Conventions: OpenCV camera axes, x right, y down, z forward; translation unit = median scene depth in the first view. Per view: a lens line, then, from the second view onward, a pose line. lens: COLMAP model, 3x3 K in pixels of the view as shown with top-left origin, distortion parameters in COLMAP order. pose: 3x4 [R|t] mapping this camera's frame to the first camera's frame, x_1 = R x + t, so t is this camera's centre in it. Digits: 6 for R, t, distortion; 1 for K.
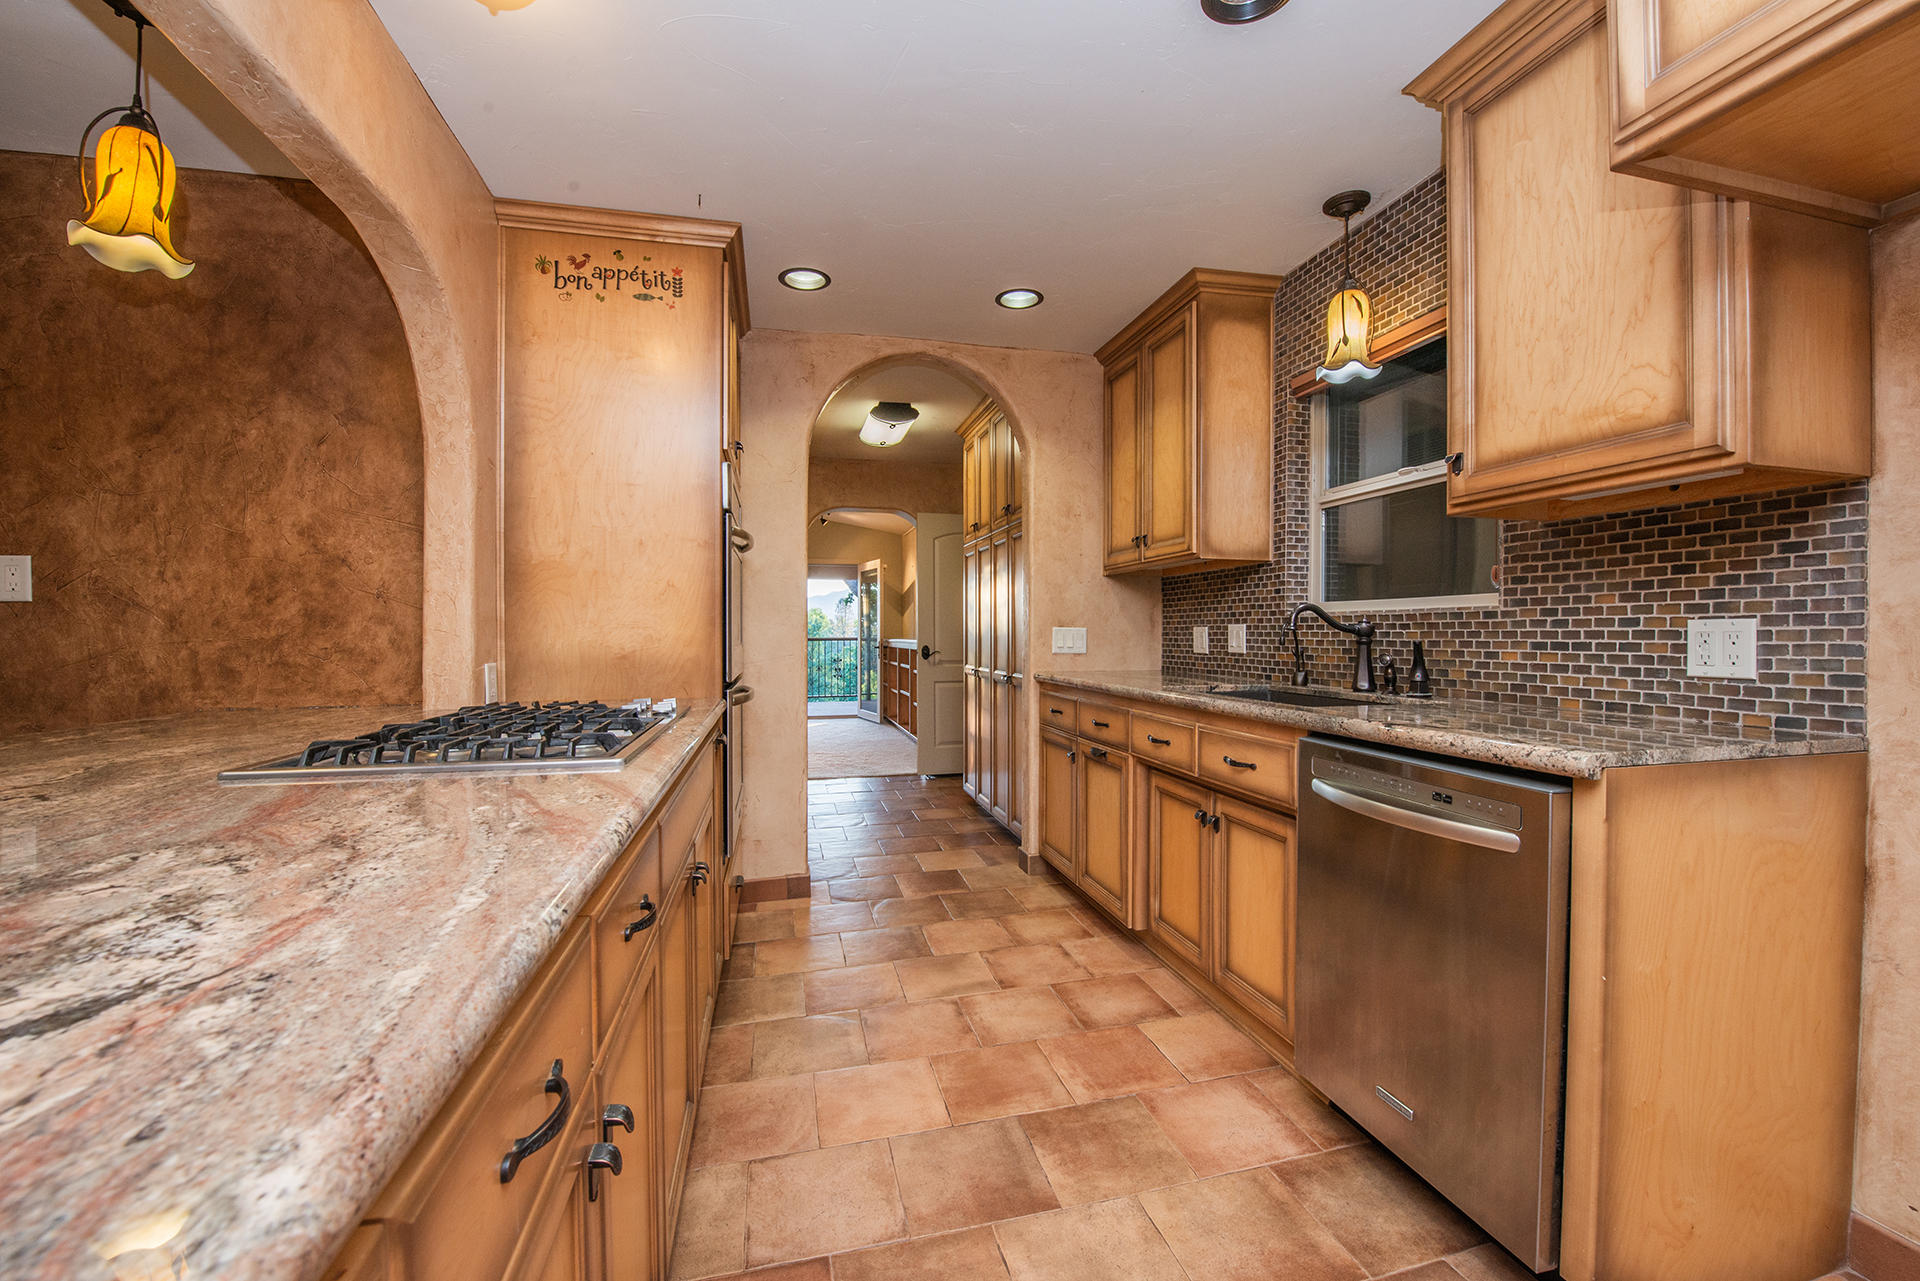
lens RADIAL K [[772.7, 0, 964.9], [0, 772.7, 640.2], [0, 0, 1]] dist [-0.016512, -0.000969]
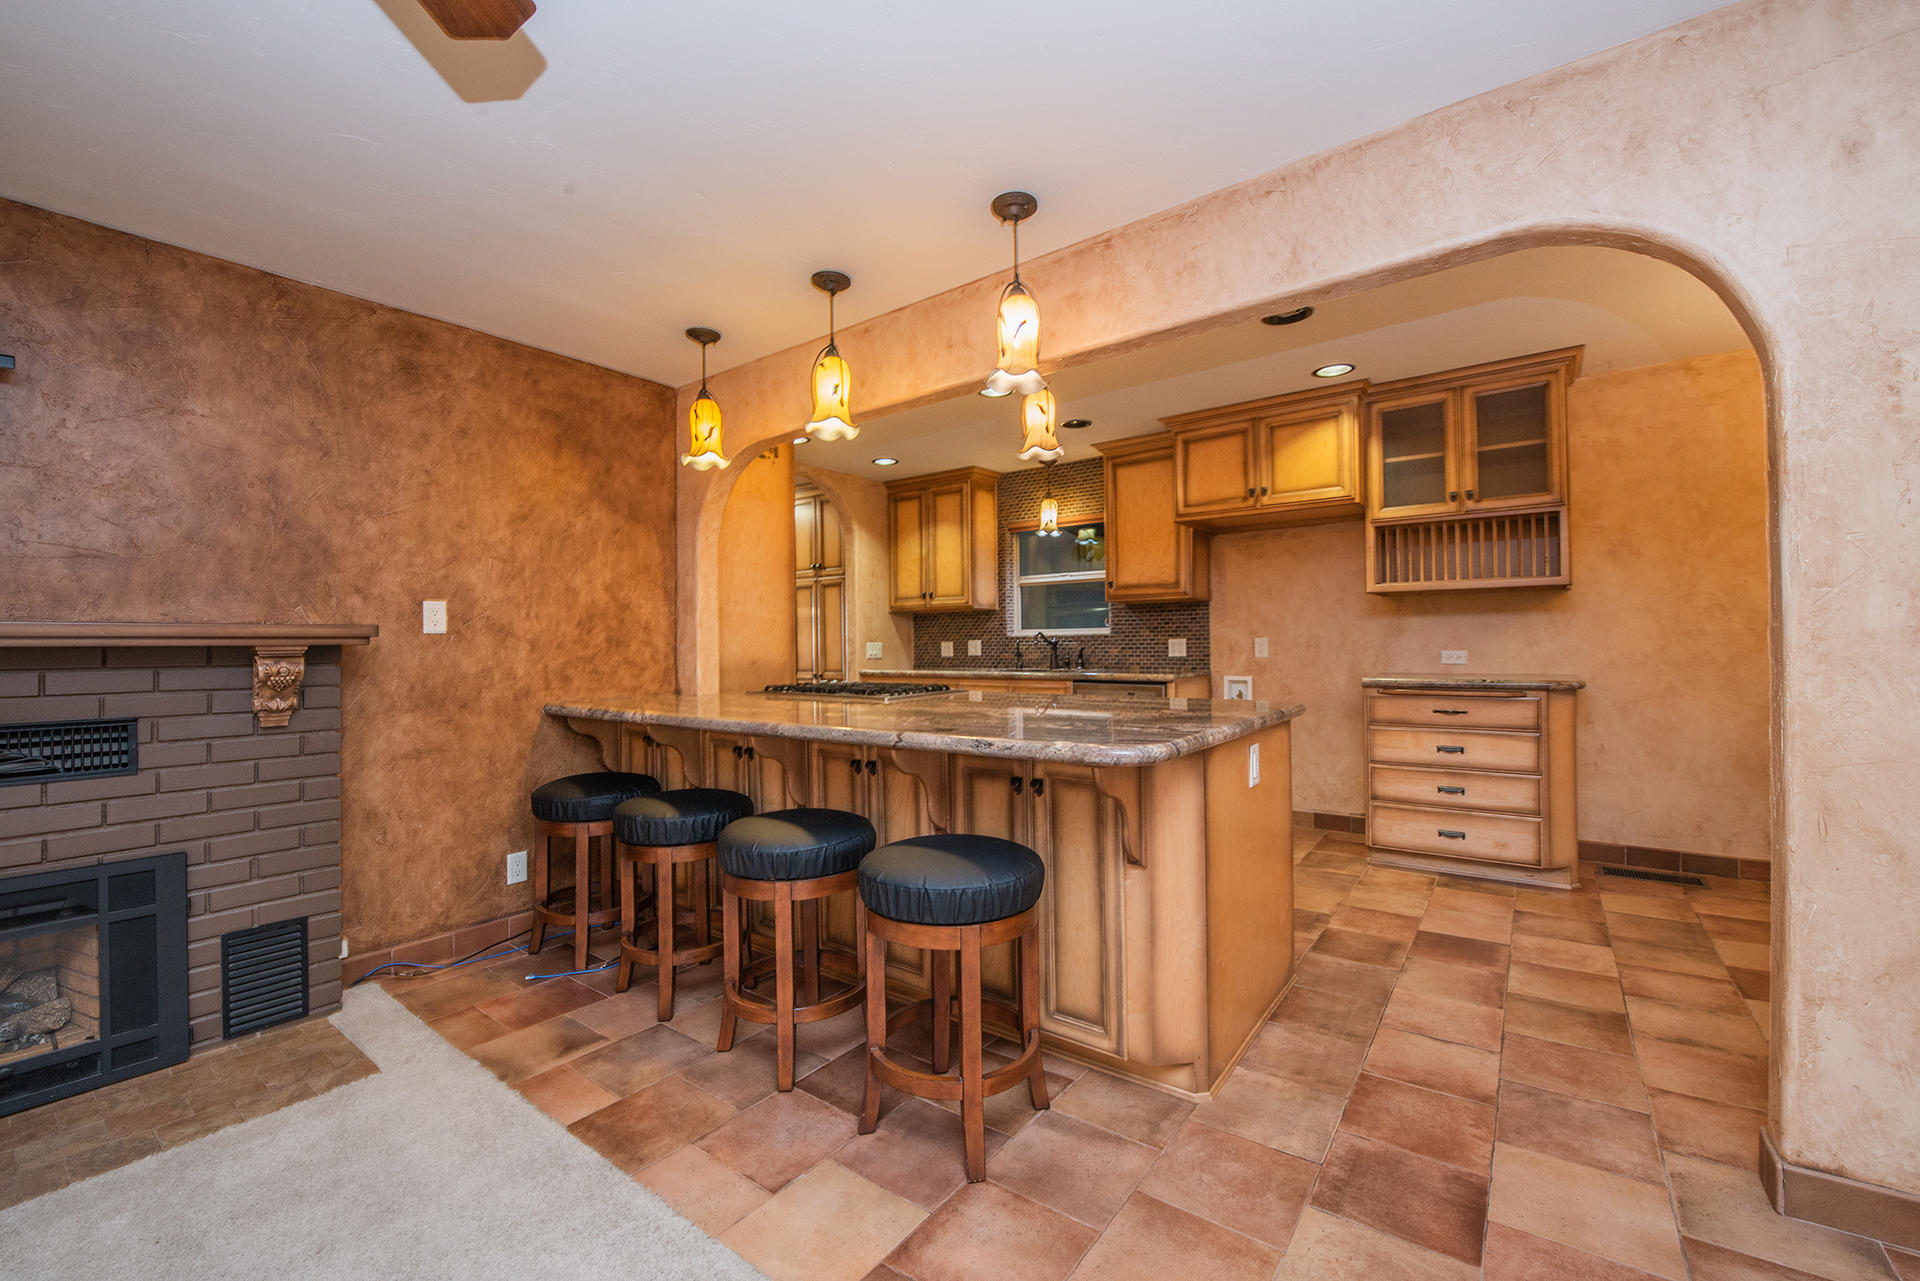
lens RADIAL K [[772.7, 0, 966.9], [0, 772.7, 642.9], [0, 0, 1]] dist [-0.016512, -0.000969]
pose [[0.770550, -0.010527, 0.637293, -1.332780], [0.018637, 0.999808, -0.006020, -0.004665], [-0.637107, 0.016516, 0.770598, -0.726089]]
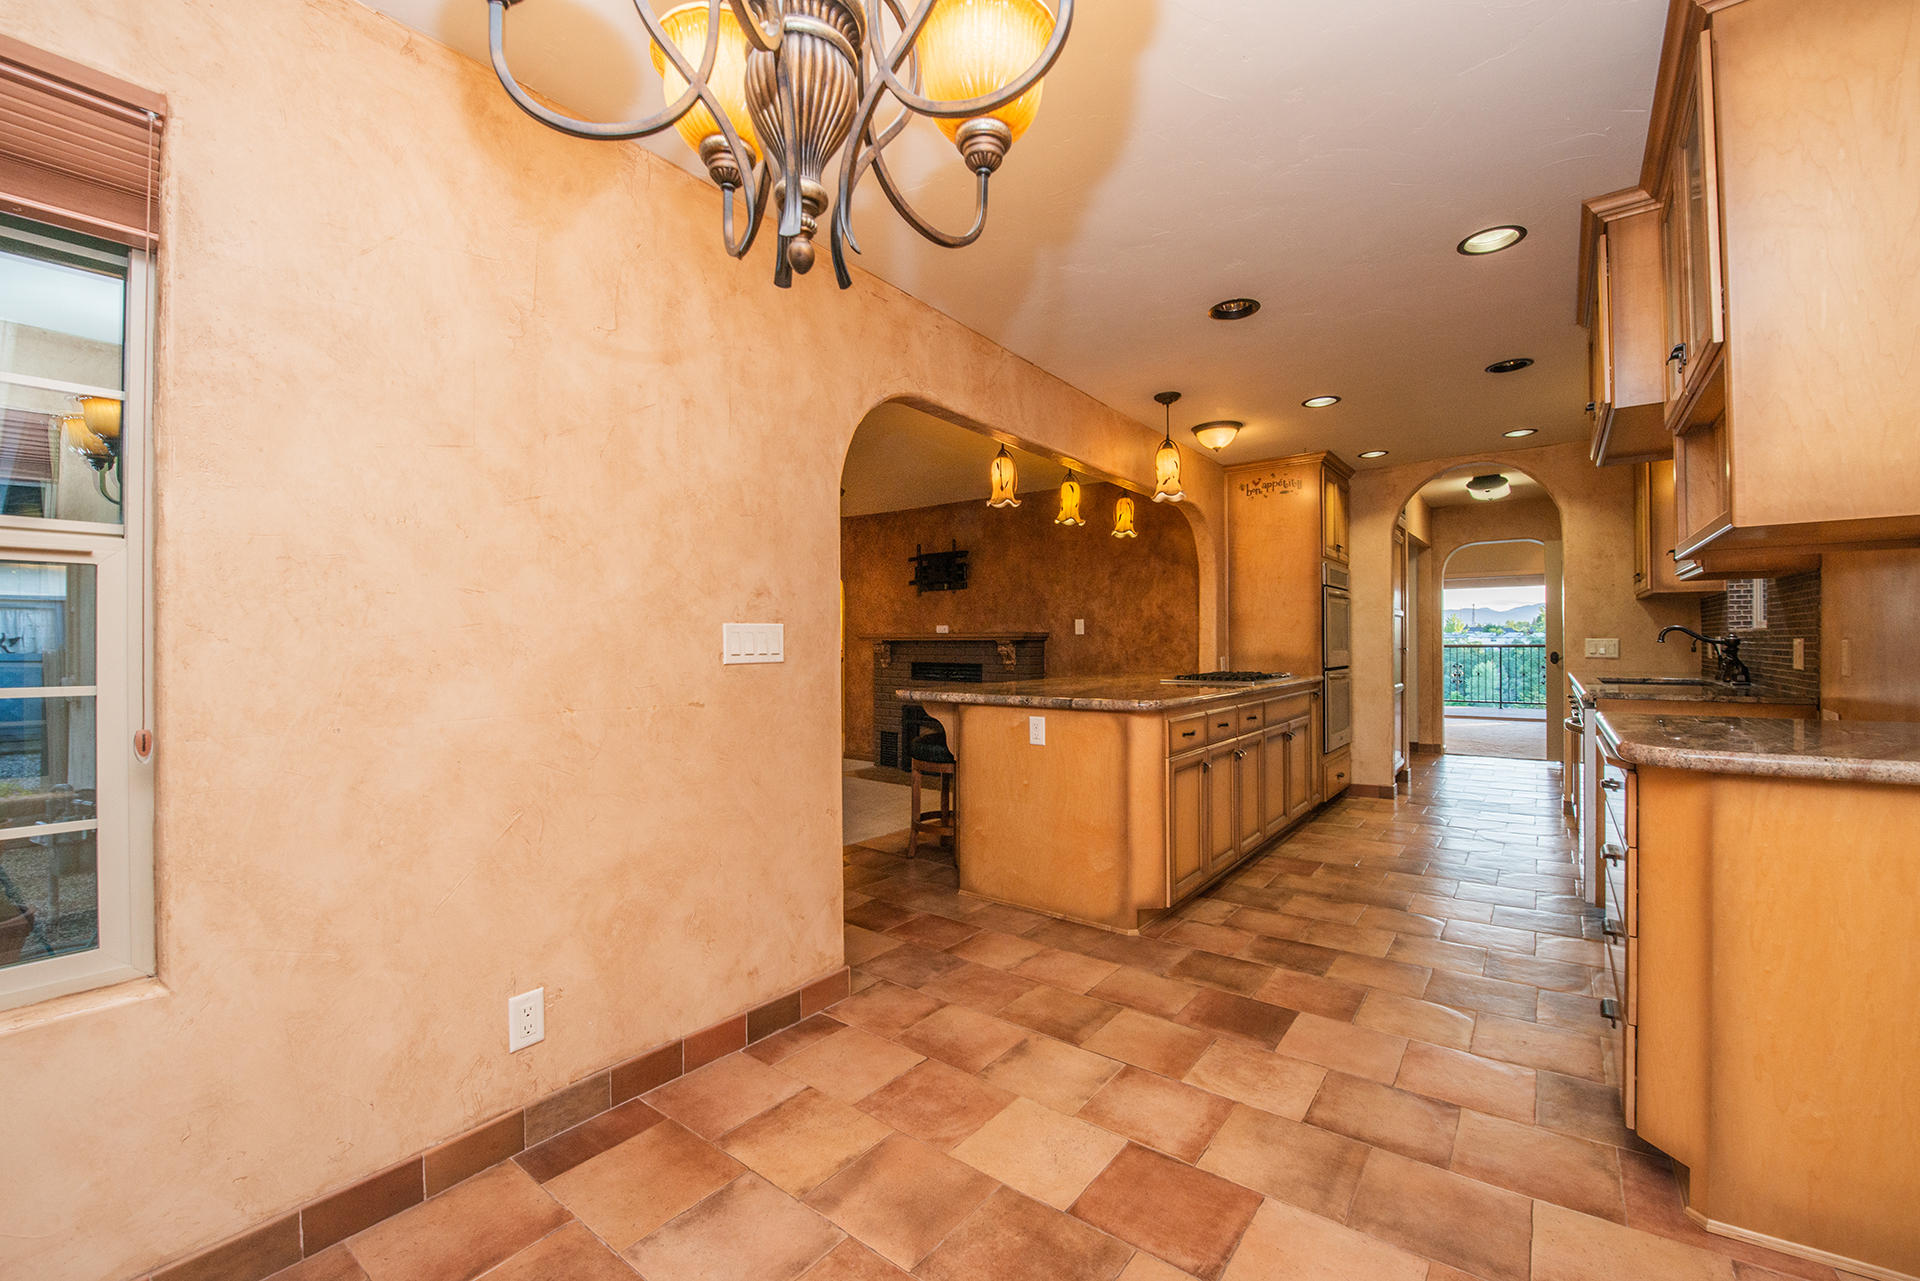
lens RADIAL K [[772.7, 0, 954.4], [0, 772.7, 638.9], [0, 0, 1]] dist [-0.016512, -0.000969]
pose [[0.623402, -0.006428, -0.781875, 0.814208], [-0.000851, 0.999960, -0.008899, -0.004484], [0.781901, 0.006213, 0.623372, -1.269847]]
